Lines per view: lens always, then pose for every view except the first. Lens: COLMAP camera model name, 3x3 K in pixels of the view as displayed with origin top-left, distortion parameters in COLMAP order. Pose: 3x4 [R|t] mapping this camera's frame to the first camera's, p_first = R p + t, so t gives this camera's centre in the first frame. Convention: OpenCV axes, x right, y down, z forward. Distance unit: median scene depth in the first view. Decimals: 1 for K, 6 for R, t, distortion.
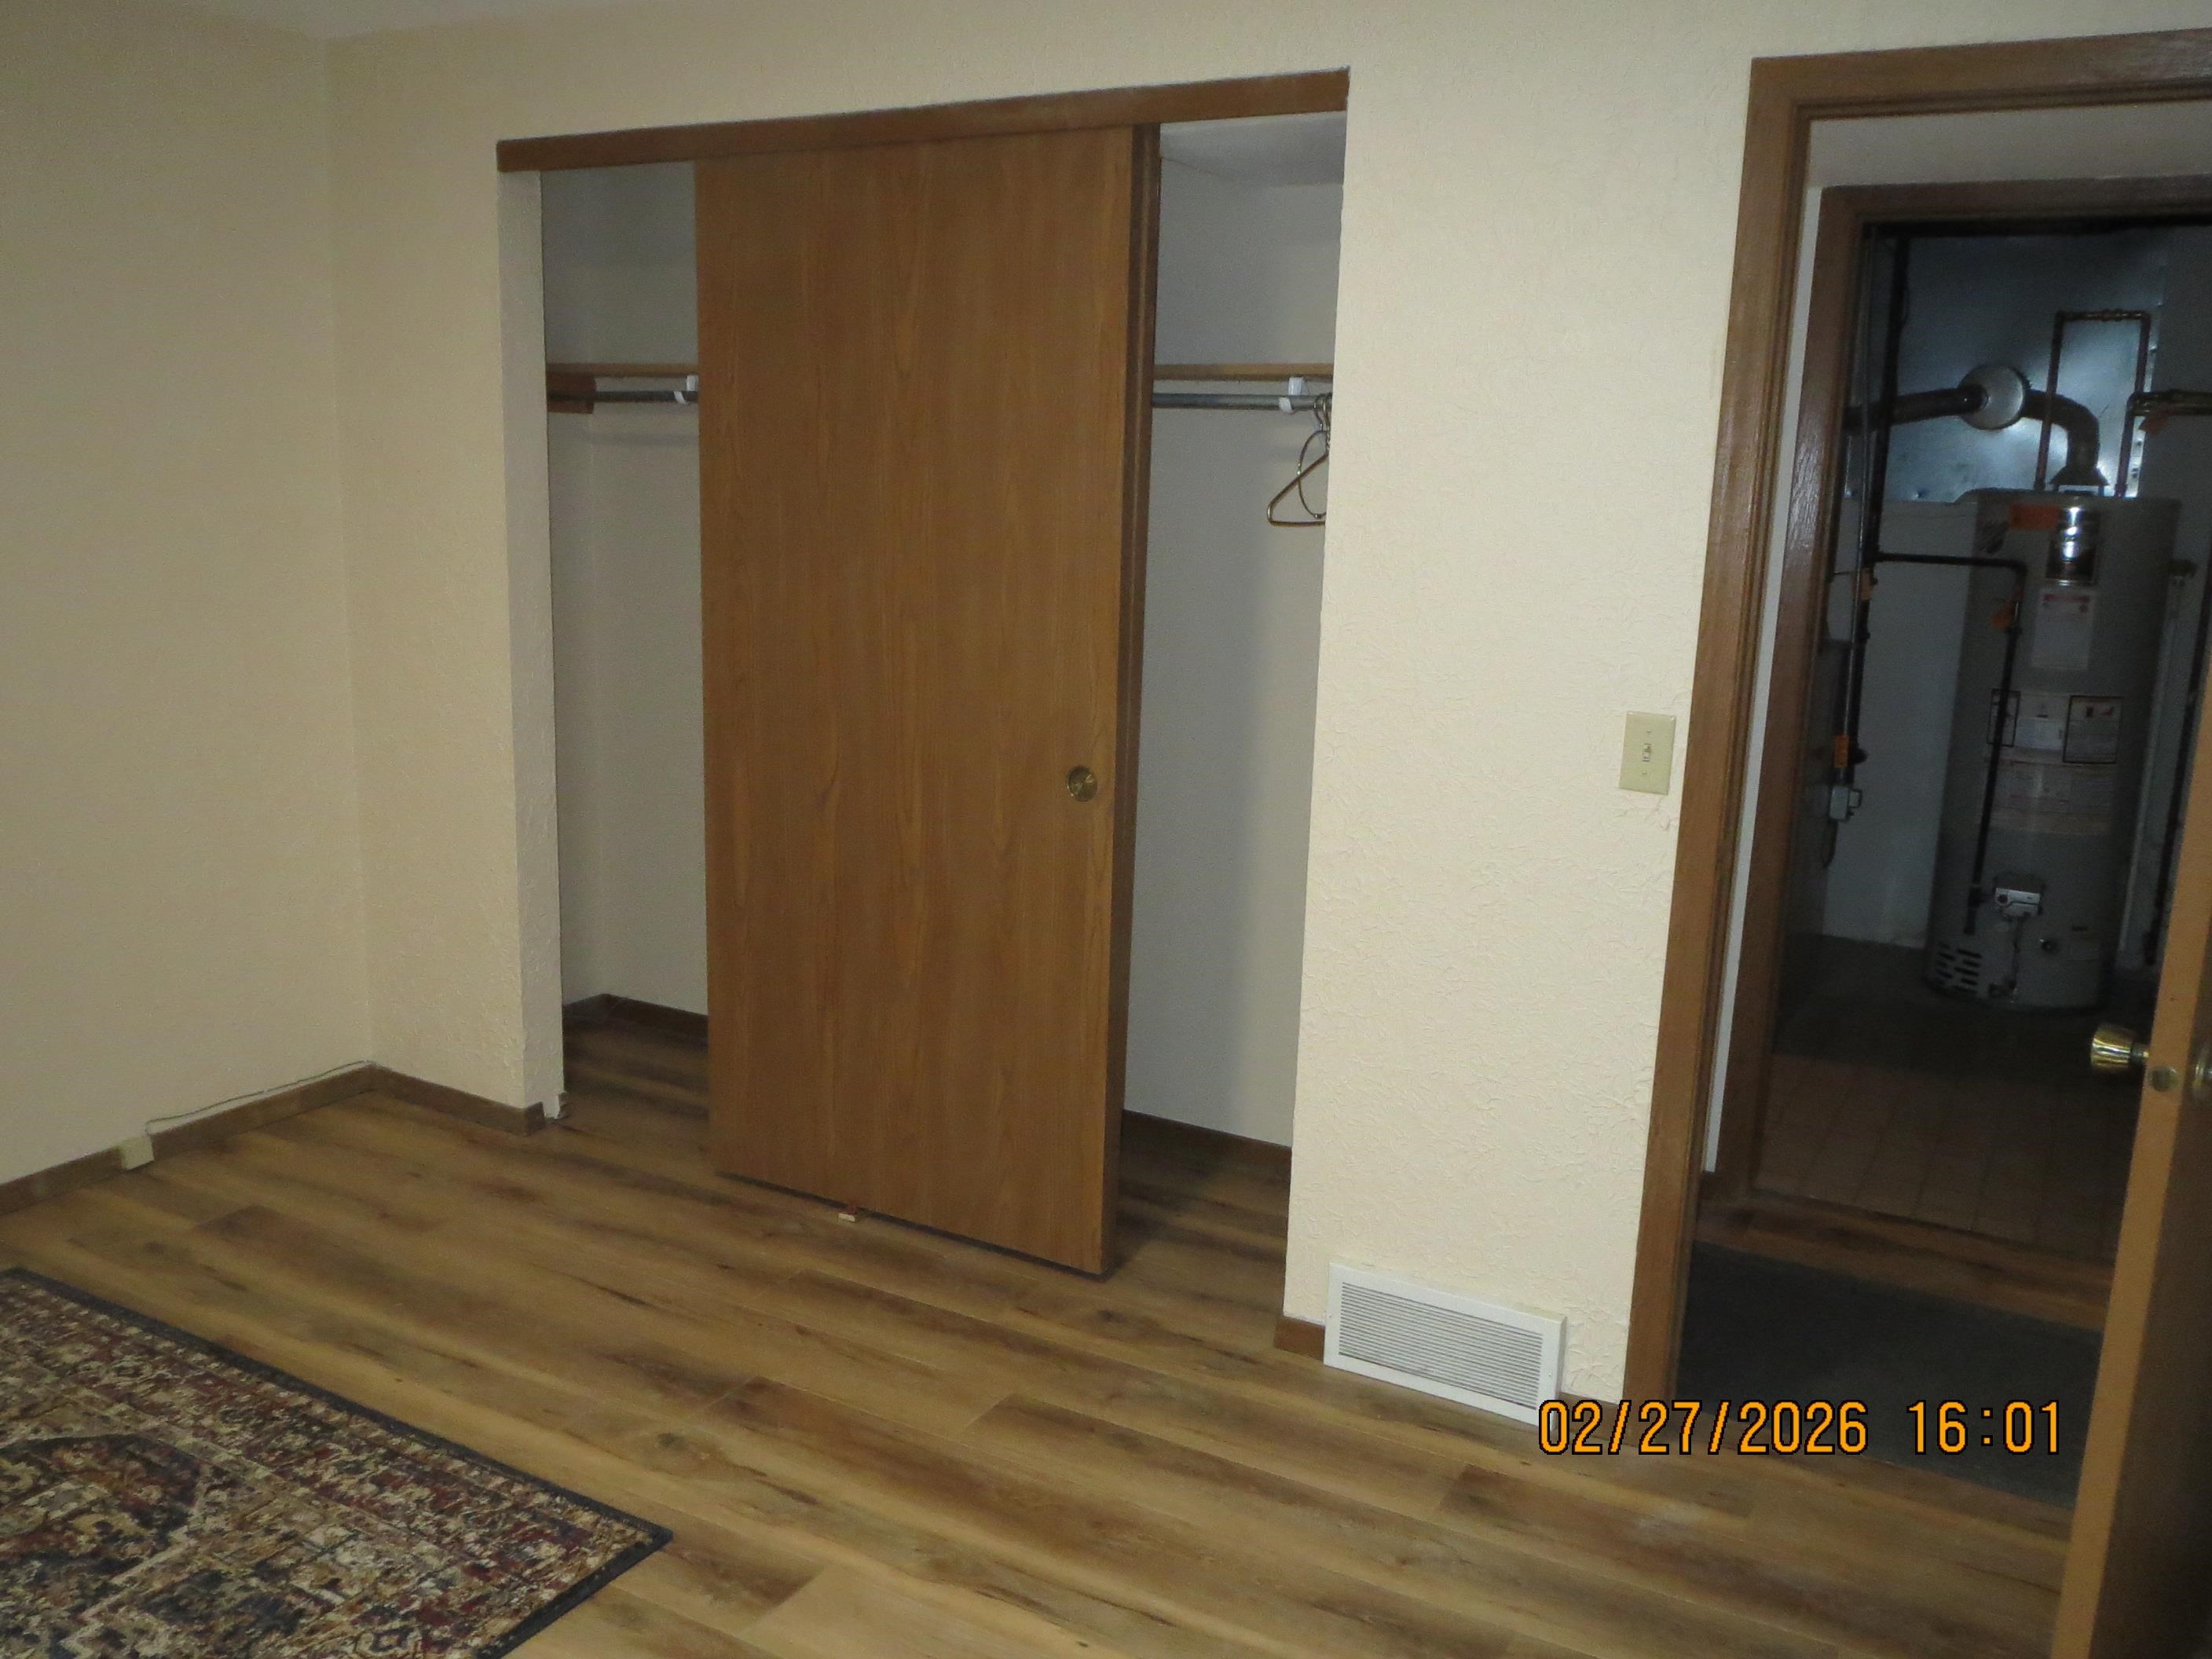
lens RADIAL K [[1837.0, 0, 1106.0], [0, 1837.0, 829.5], [0, 0, 1]] dist [-0.028475, 0.014150]
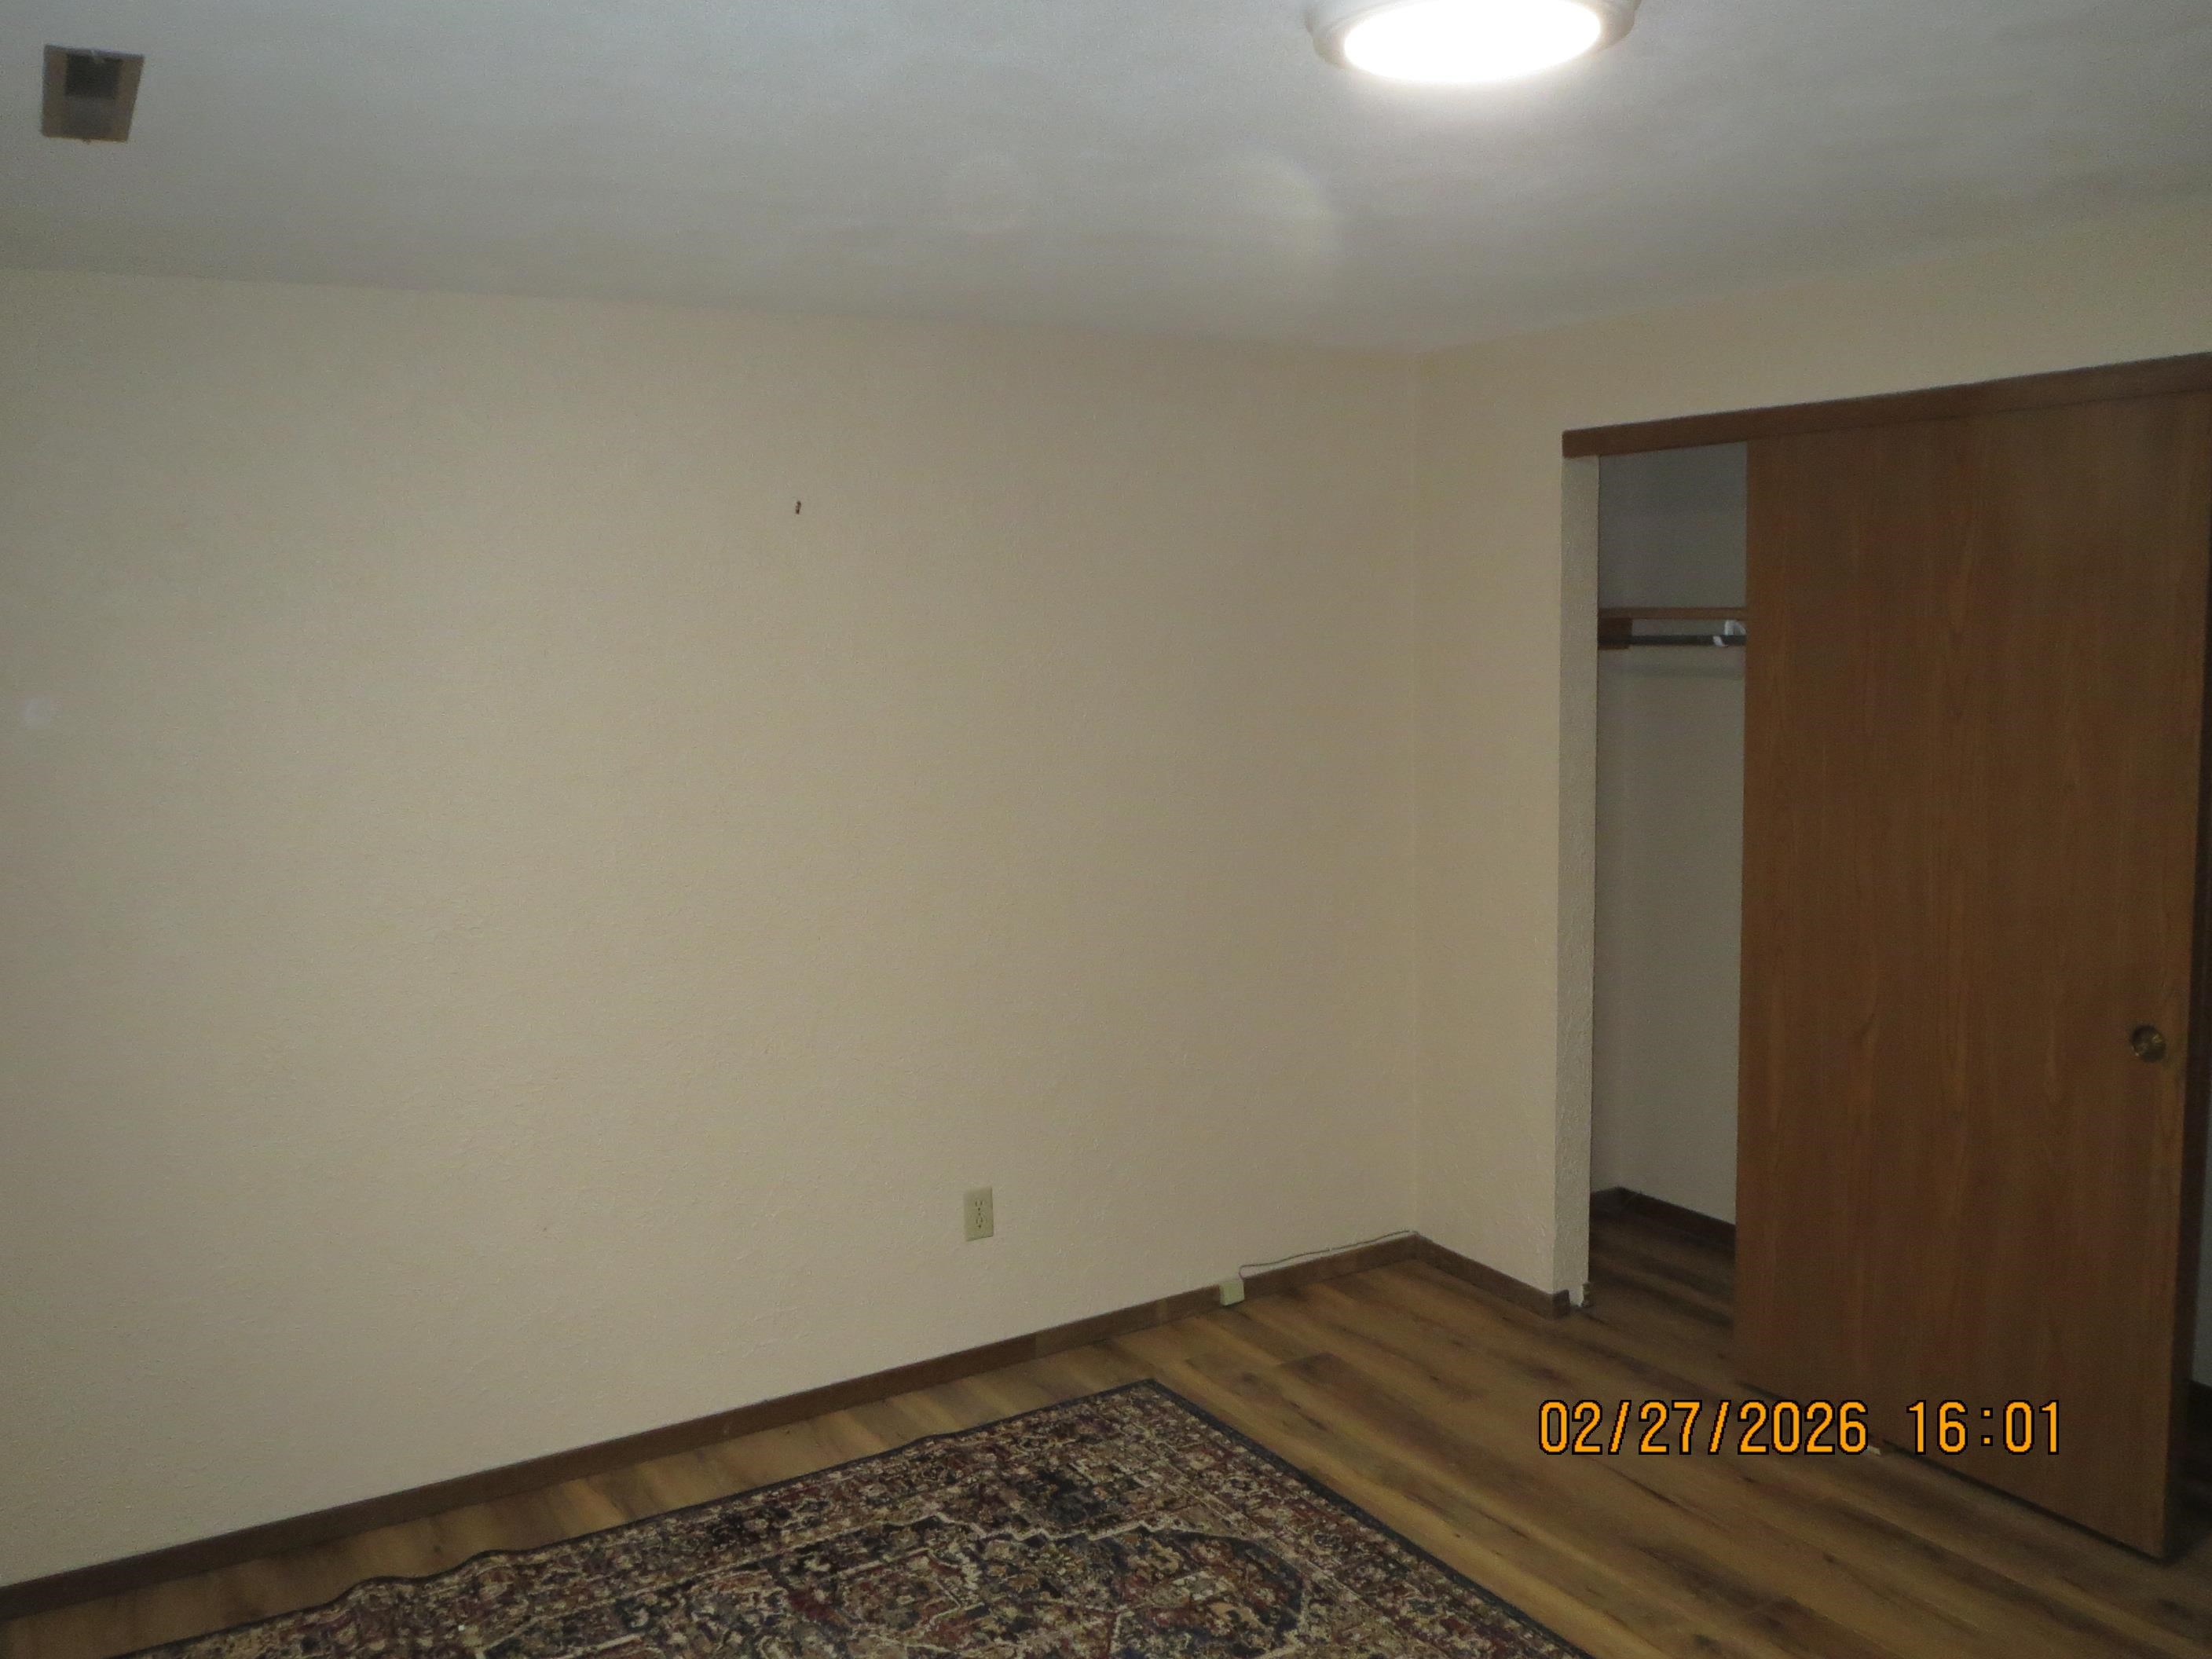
lens RADIAL K [[1837.0, 0, 1106.0], [0, 1837.0, 829.5], [0, 0, 1]] dist [-0.028475, 0.014150]
pose [[0.869491, 0.009715, -0.493853, -0.018442], [-0.049764, 0.996443, -0.068014, -0.047211], [0.491435, 0.083713, 0.866882, -0.128876]]
